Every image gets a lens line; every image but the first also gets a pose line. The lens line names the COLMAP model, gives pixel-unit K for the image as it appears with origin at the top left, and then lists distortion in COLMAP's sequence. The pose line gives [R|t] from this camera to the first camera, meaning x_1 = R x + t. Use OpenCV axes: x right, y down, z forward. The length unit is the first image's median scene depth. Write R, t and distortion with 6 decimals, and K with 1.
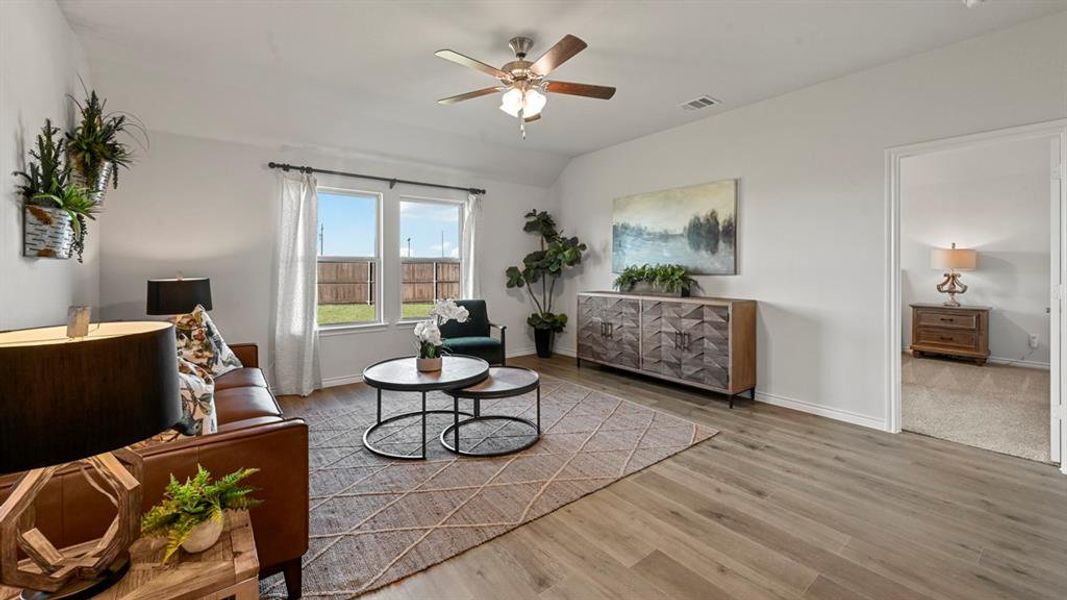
lens RADIAL K [[421.5, 0, 530.8], [0, 421.5, 269.4], [0, 0, 1]] dist [-0.002547, 0.001091]
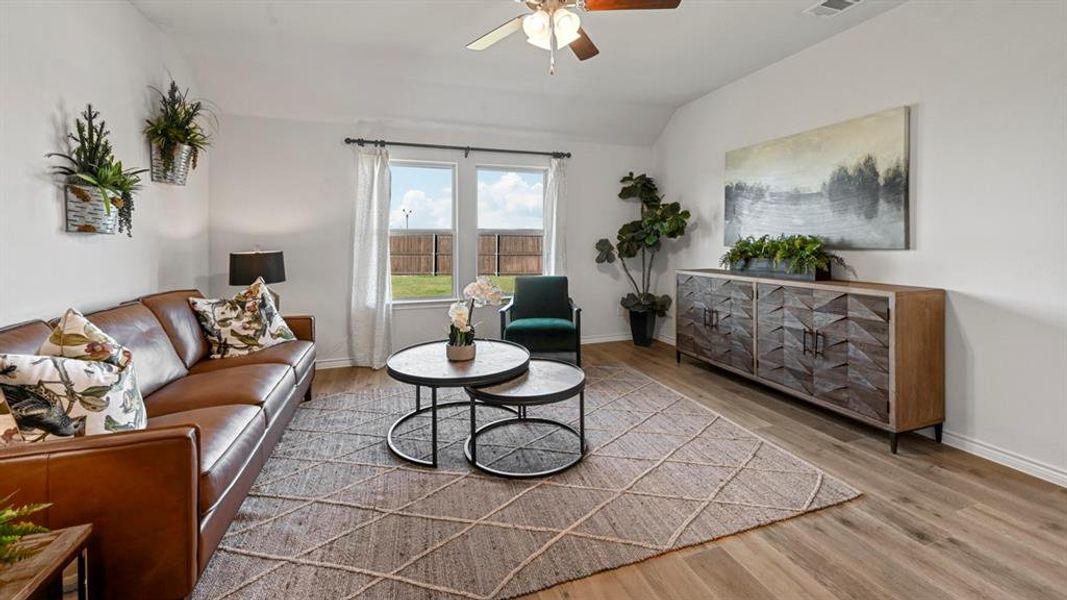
lens RADIAL K [[421.5, 0, 531.3], [0, 421.5, 240.8], [0, 0, 1]] dist [-0.002547, 0.001091]
pose [[0.945968, -0.002636, -0.324249, 0.133518], [0.002165, 0.999996, -0.001816, -0.001536], [0.324253, 0.001016, 0.945970, 0.169026]]
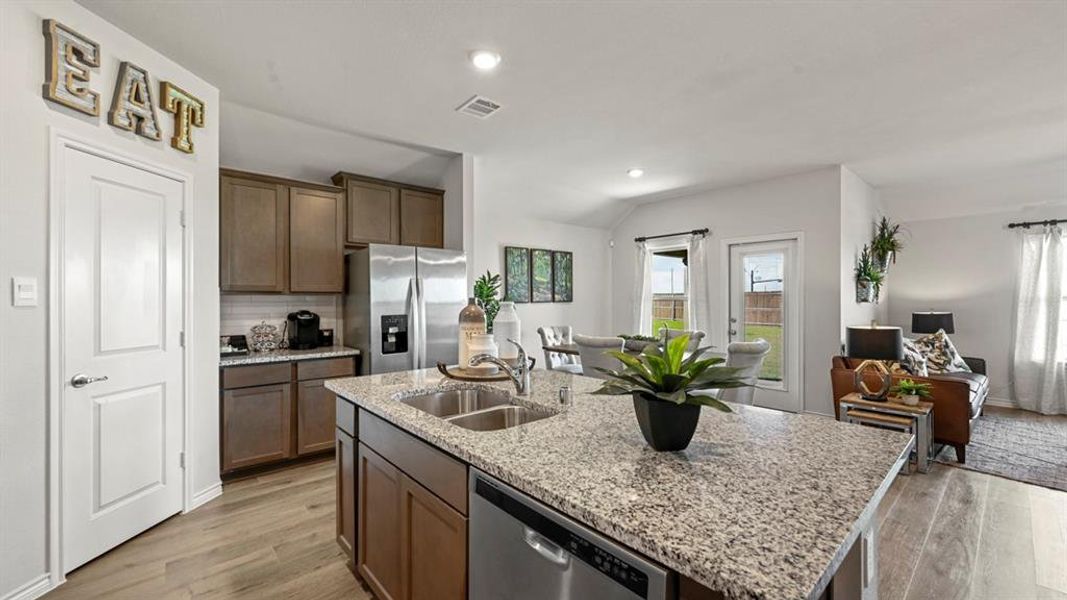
lens RADIAL K [[421.5, 0, 532.9], [0, 421.5, 299.6], [0, 0, 1]] dist [-0.002547, 0.001091]
pose [[0.056971, 0.001146, -0.998375, 0.551866], [-0.005359, 0.999985, 0.000842, -0.016696], [0.998361, 0.005302, 0.056977, -0.496496]]
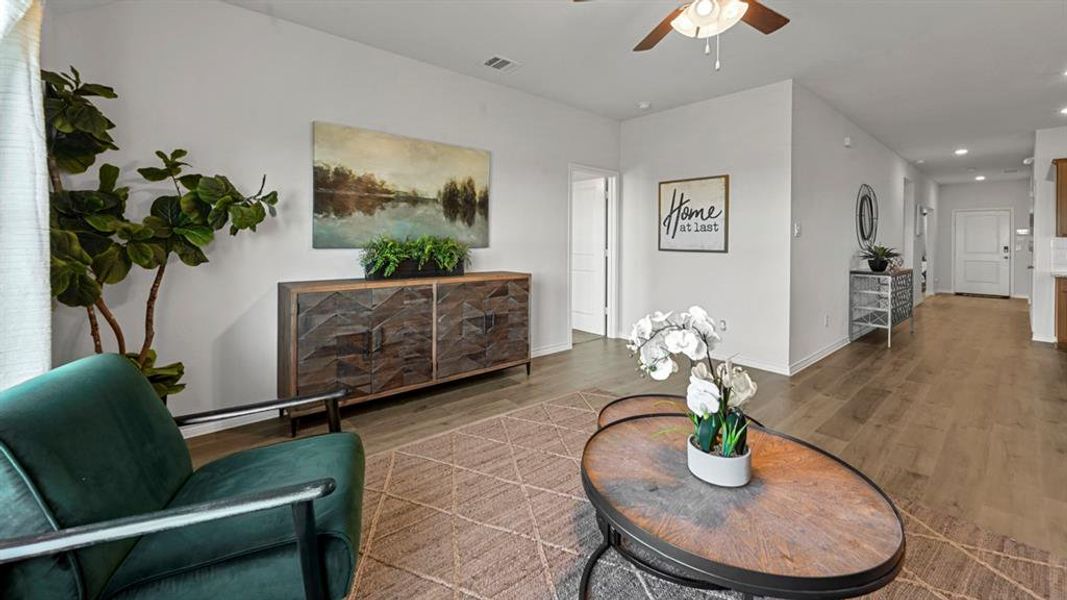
lens RADIAL K [[421.5, 0, 531.3], [0, 421.5, 241.3], [0, 0, 1]] dist [-0.002547, 0.001091]
pose [[-0.050184, -0.001518, 0.998739, -0.501942], [-0.003329, 0.999994, 0.001353, -0.003895], [-0.998734, -0.003257, -0.050189, 0.915097]]
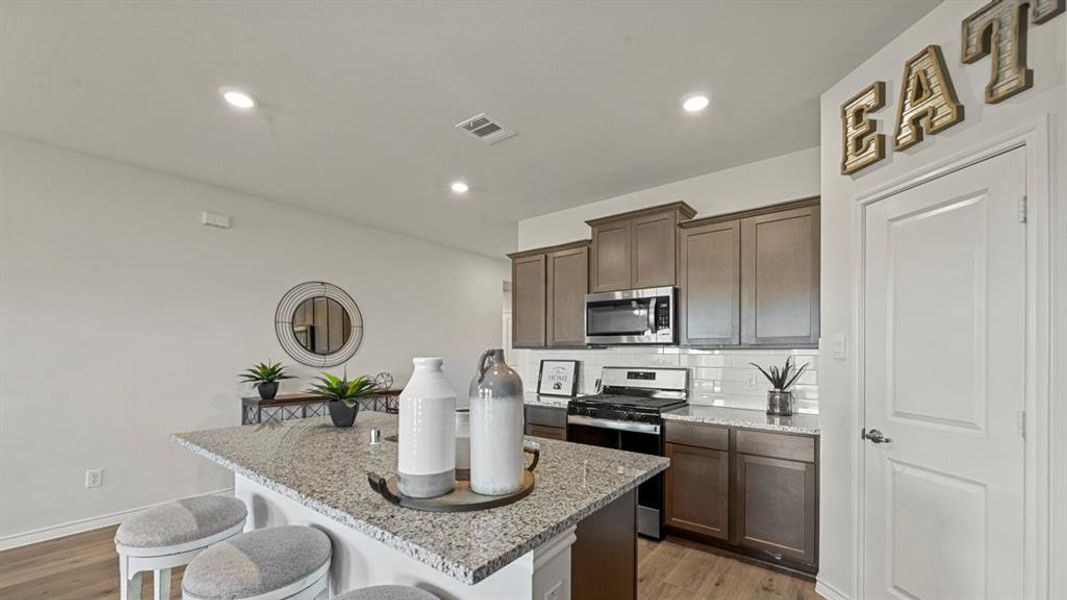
lens RADIAL K [[421.5, 0, 532.2], [0, 421.5, 353.2], [0, 0, 1]] dist [-0.002547, 0.001091]
pose [[-0.243219, -0.003400, 0.969965, -0.338191], [0.003150, 0.999986, 0.004295, -0.017376], [-0.969966, 0.004100, -0.243205, -0.497815]]
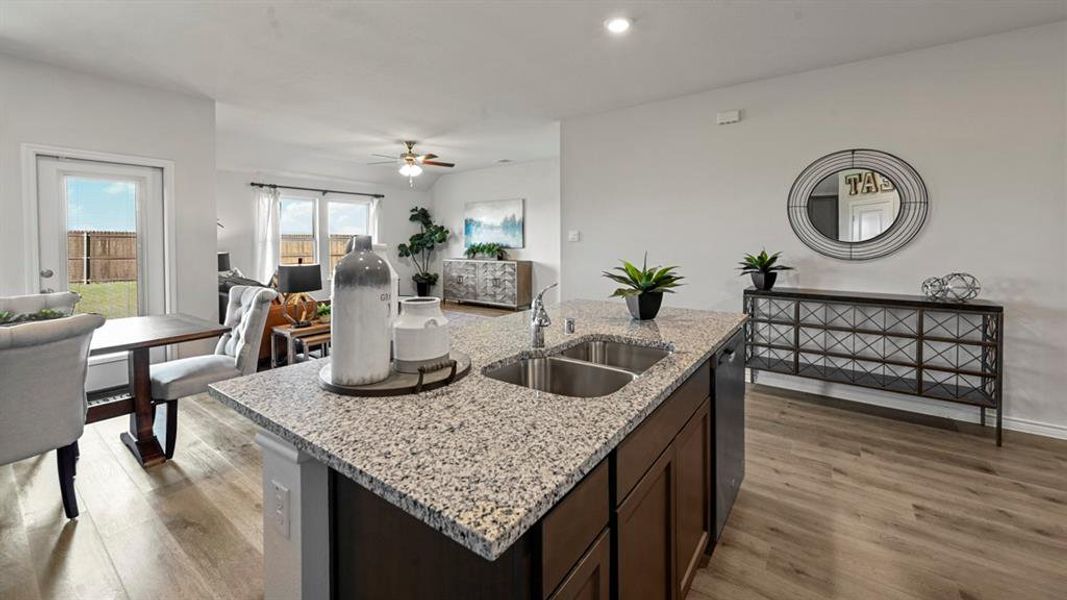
lens RADIAL K [[421.5, 0, 531.4], [0, 421.5, 244.6], [0, 0, 1]] dist [-0.002547, 0.001091]
pose [[0.962364, -0.004851, 0.271721, -0.008953], [0.003308, 0.999976, 0.006135, -0.015464], [-0.271744, -0.005005, 0.962357, -0.862531]]
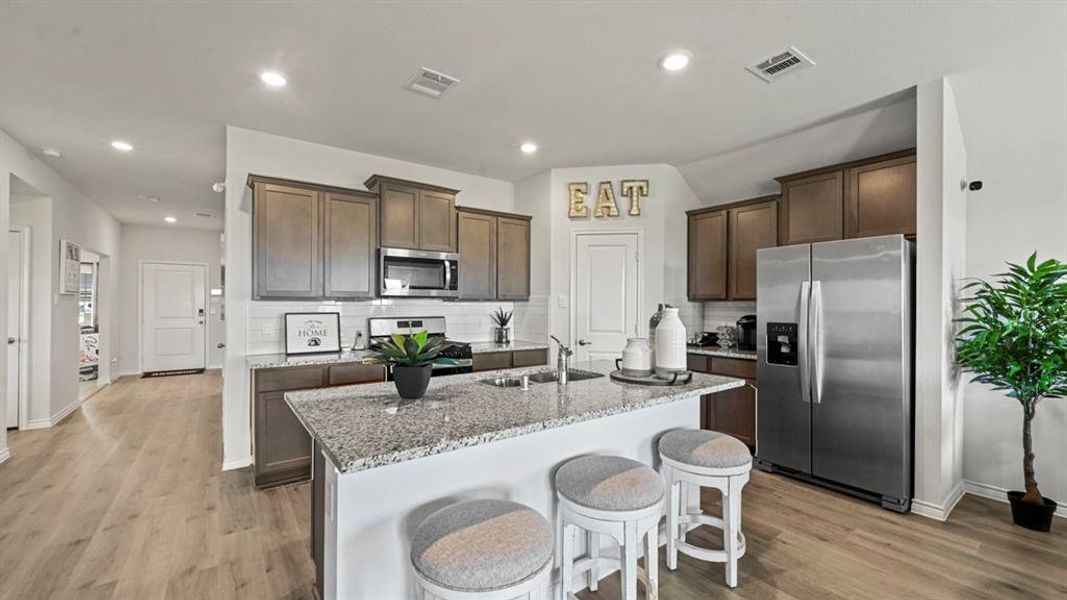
lens RADIAL K [[421.5, 0, 530.8], [0, 421.5, 305.1], [0, 0, 1]] dist [-0.002547, 0.001091]
pose [[-0.999681, -0.003528, 0.025010, 0.135228], [-0.003315, 0.999958, 0.008529, -0.021107], [-0.025039, 0.008443, -0.999651, 0.060794]]
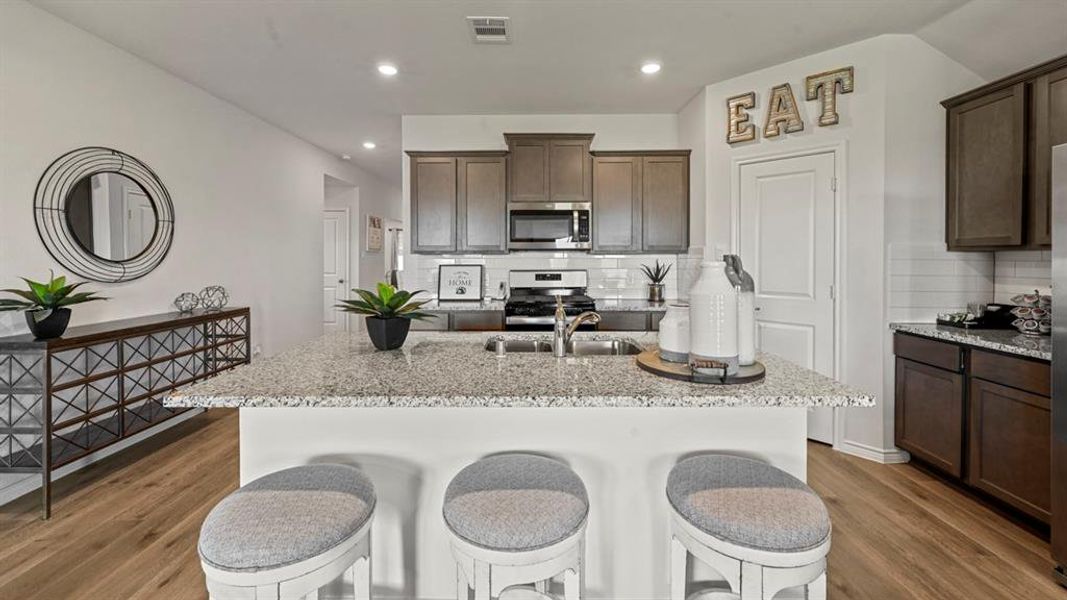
lens RADIAL K [[421.5, 0, 532.0], [0, 421.5, 259.8], [0, 0, 1]] dist [-0.002547, 0.001091]
pose [[-0.787008, -0.004232, 0.616928, -0.135507], [0.005176, 0.999896, 0.013462, -0.021149], [-0.616921, 0.013787, -0.786905, -0.123423]]
